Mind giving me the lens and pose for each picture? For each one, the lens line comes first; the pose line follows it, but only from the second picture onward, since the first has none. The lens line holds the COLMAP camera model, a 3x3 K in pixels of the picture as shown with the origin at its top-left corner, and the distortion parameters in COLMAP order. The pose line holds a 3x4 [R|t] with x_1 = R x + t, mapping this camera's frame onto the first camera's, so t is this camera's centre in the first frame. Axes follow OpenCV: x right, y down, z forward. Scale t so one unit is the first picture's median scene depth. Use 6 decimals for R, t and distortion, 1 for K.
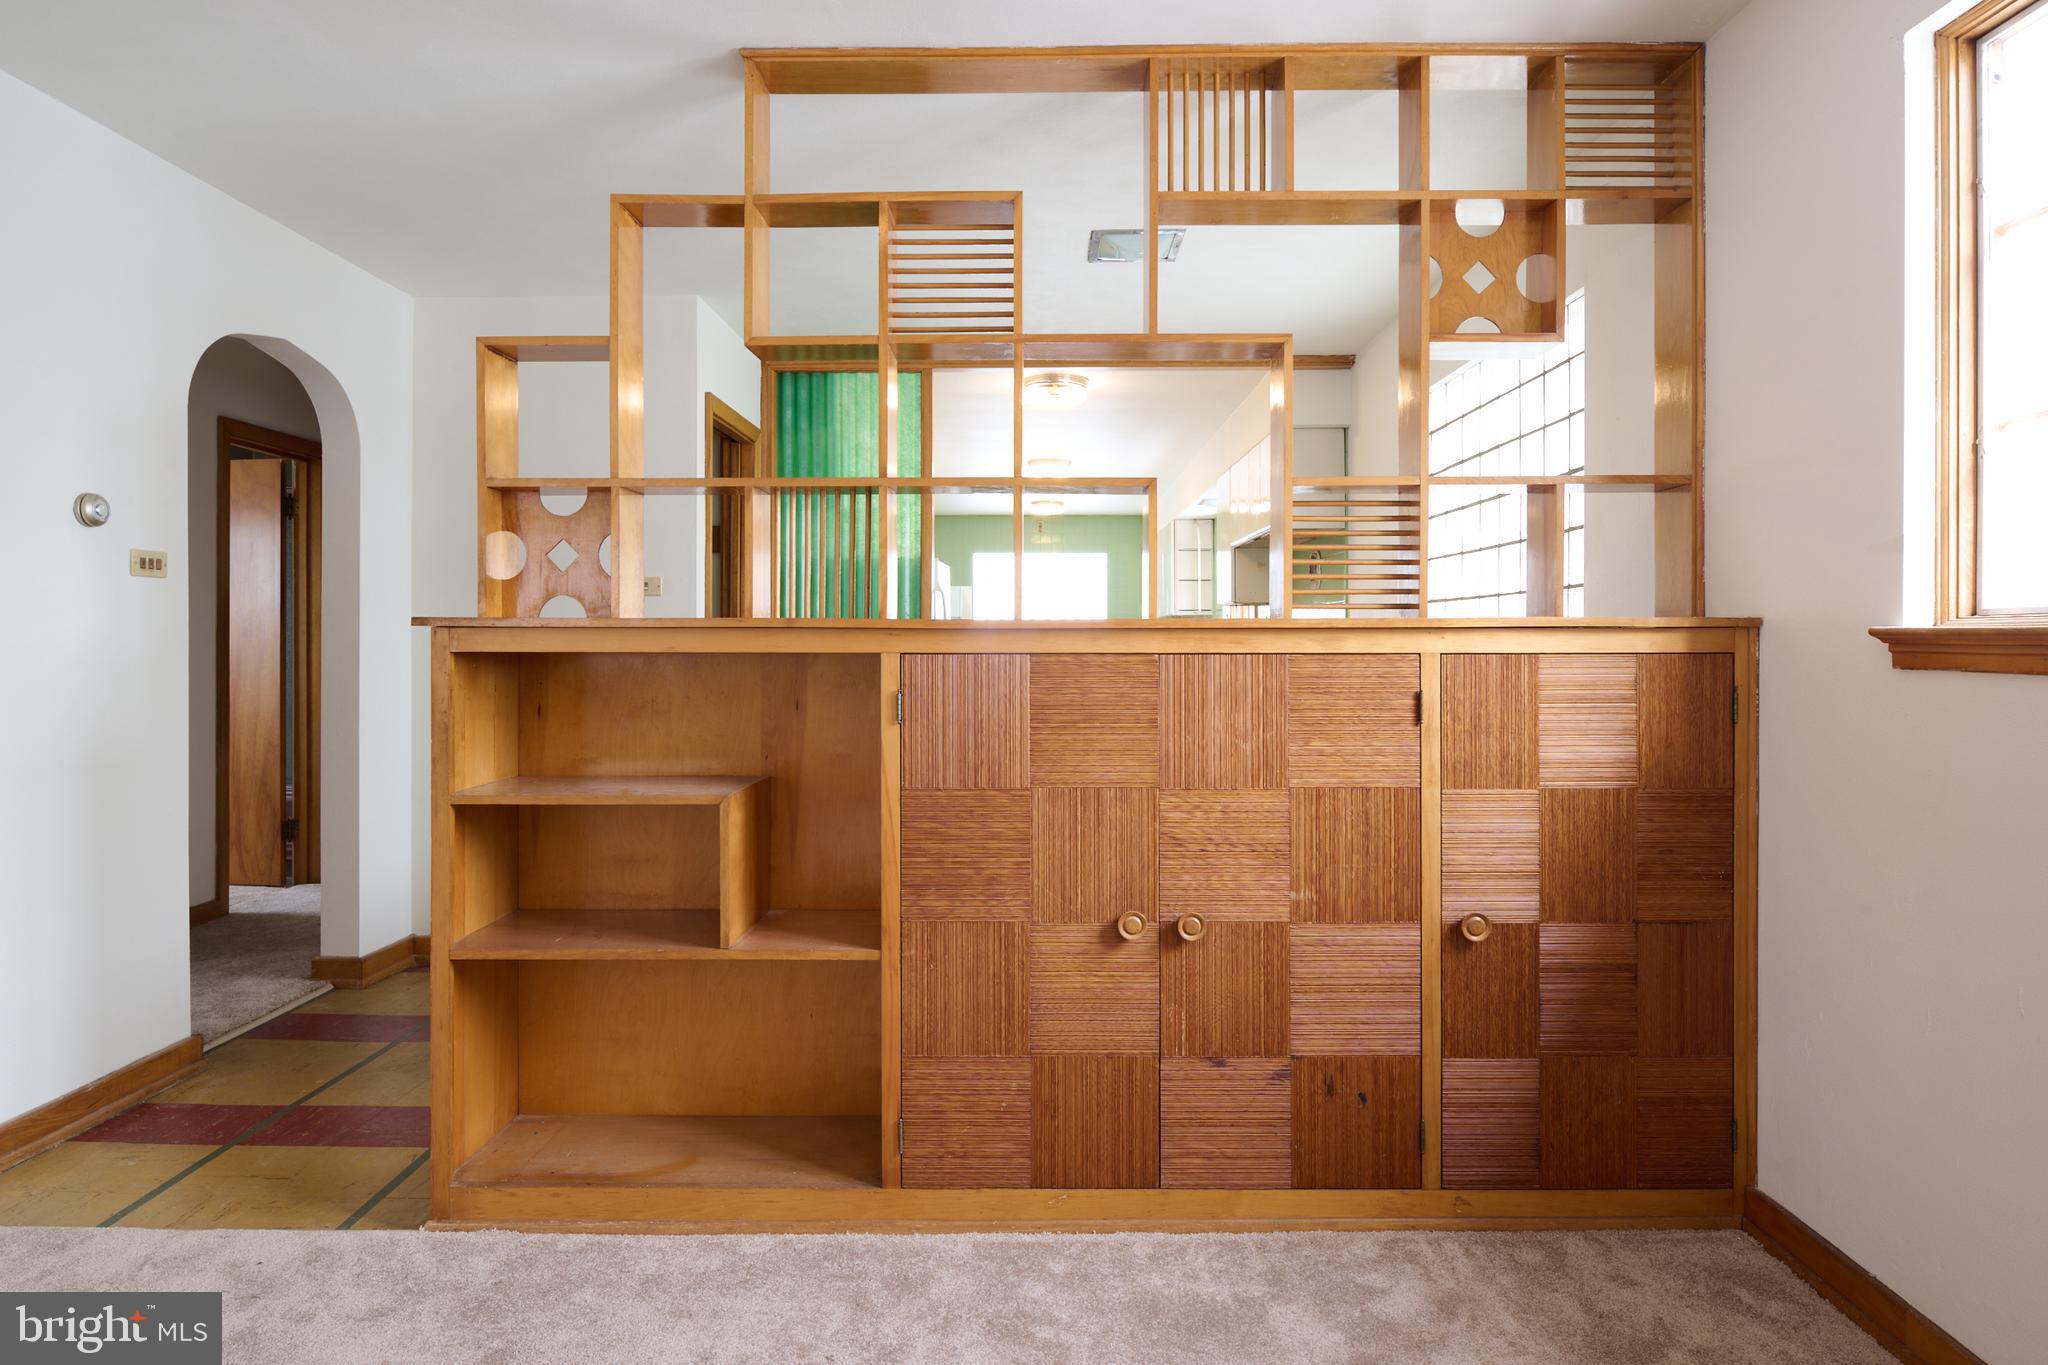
lens RADIAL K [[1133.0, 0, 1019.9], [0, 1133.0, 669.5], [0, 0, 1]] dist [-0.030098, -0.003555]
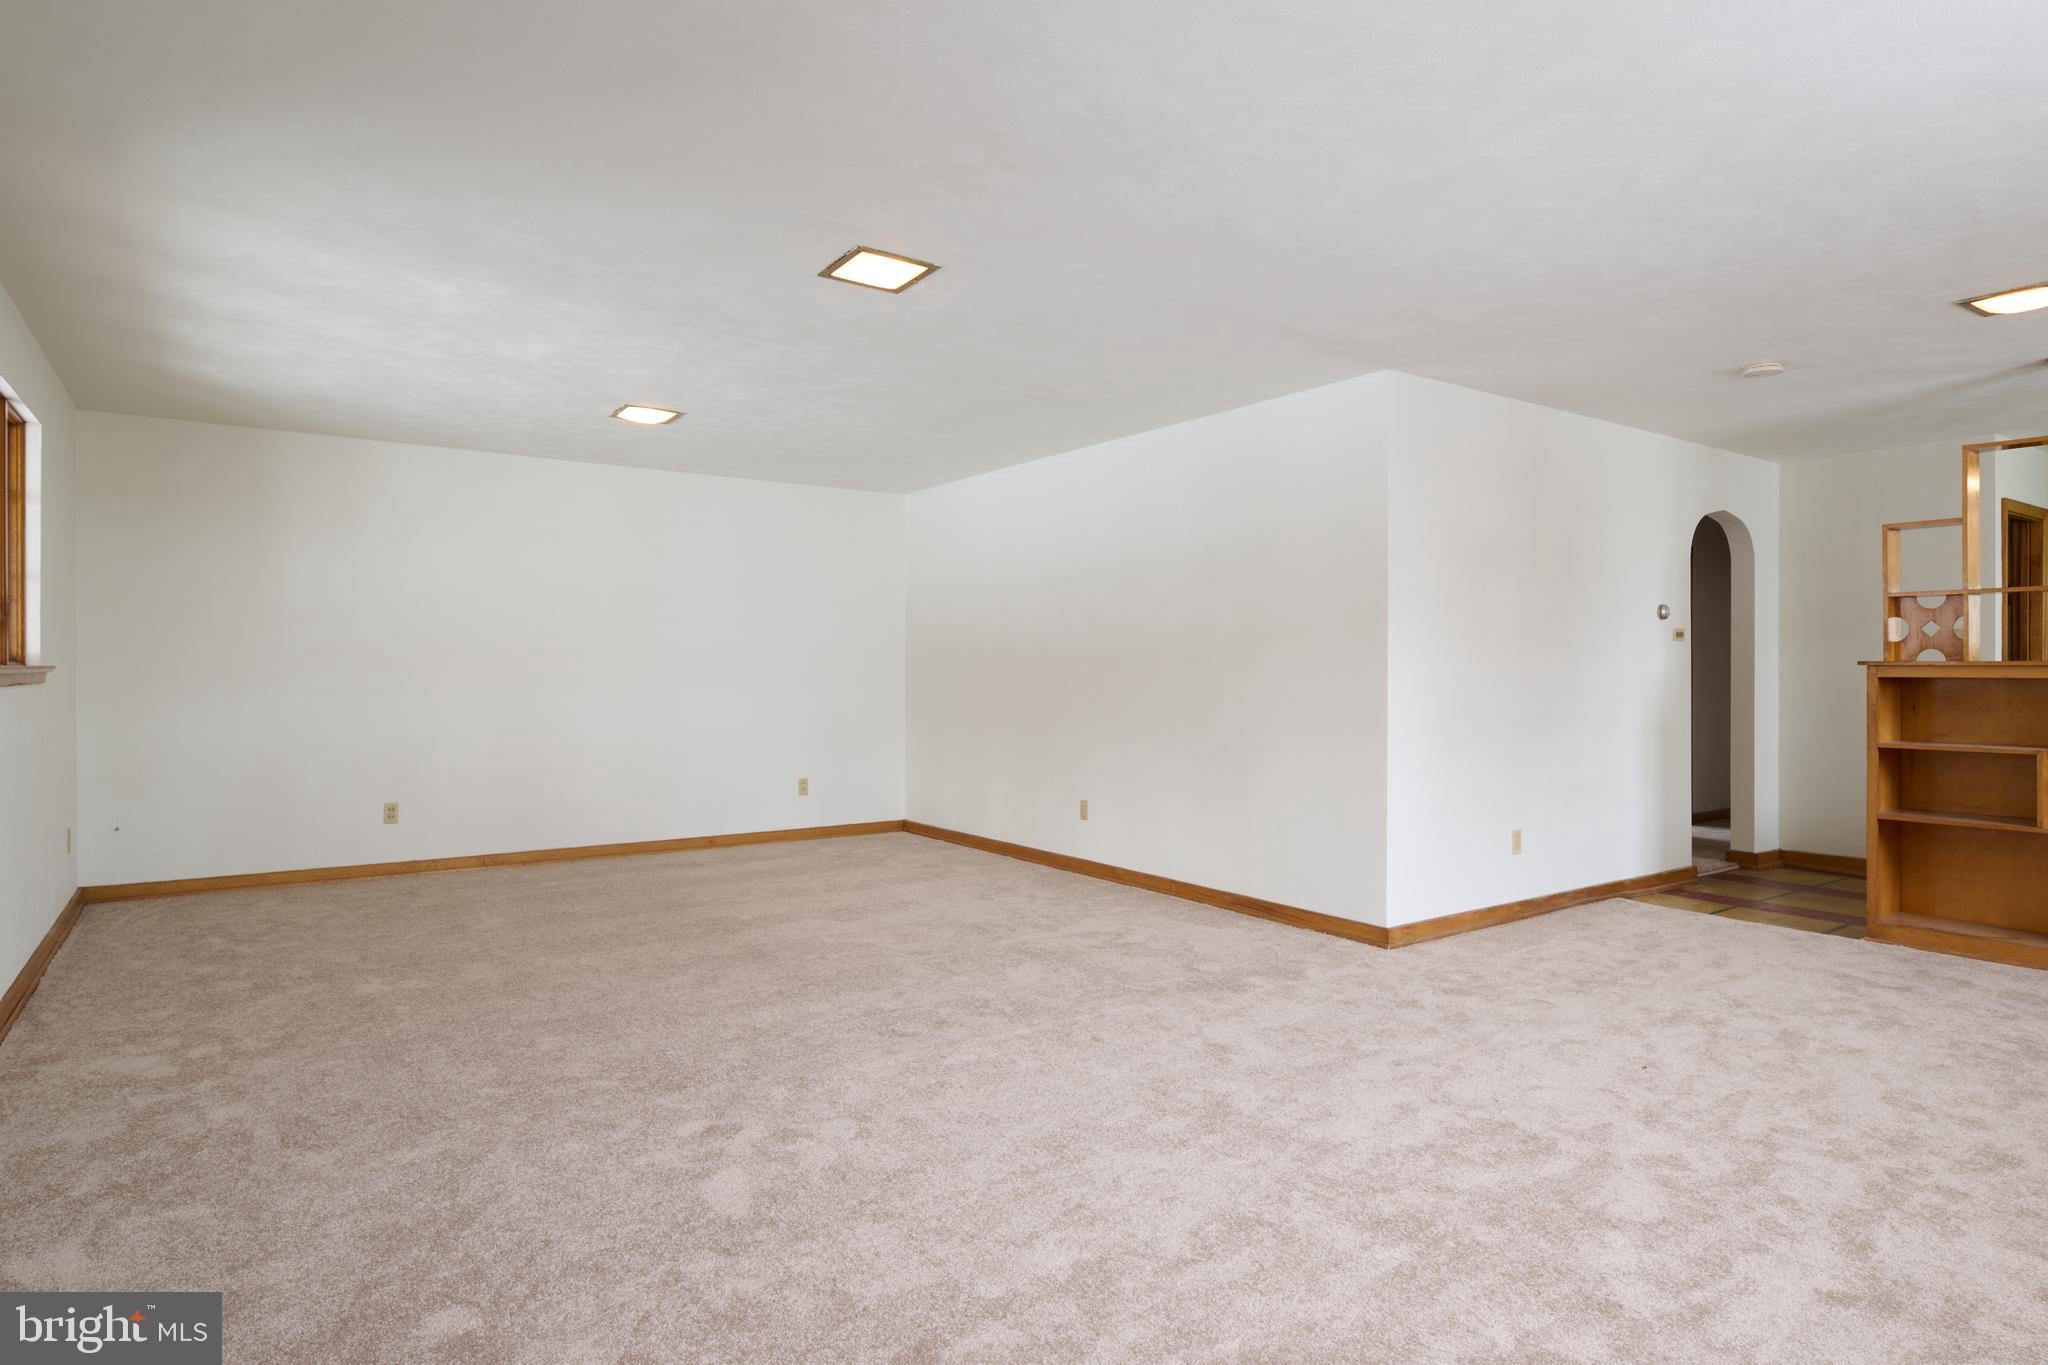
lens RADIAL K [[1133.0, 0, 1016.3], [0, 1133.0, 669.8], [0, 0, 1]] dist [-0.030098, -0.003555]
pose [[0.567805, -0.002155, -0.823161, 0.282373], [-0.017005, 0.999752, -0.014347, 0.026090], [0.822988, 0.022144, 0.567627, -1.419382]]
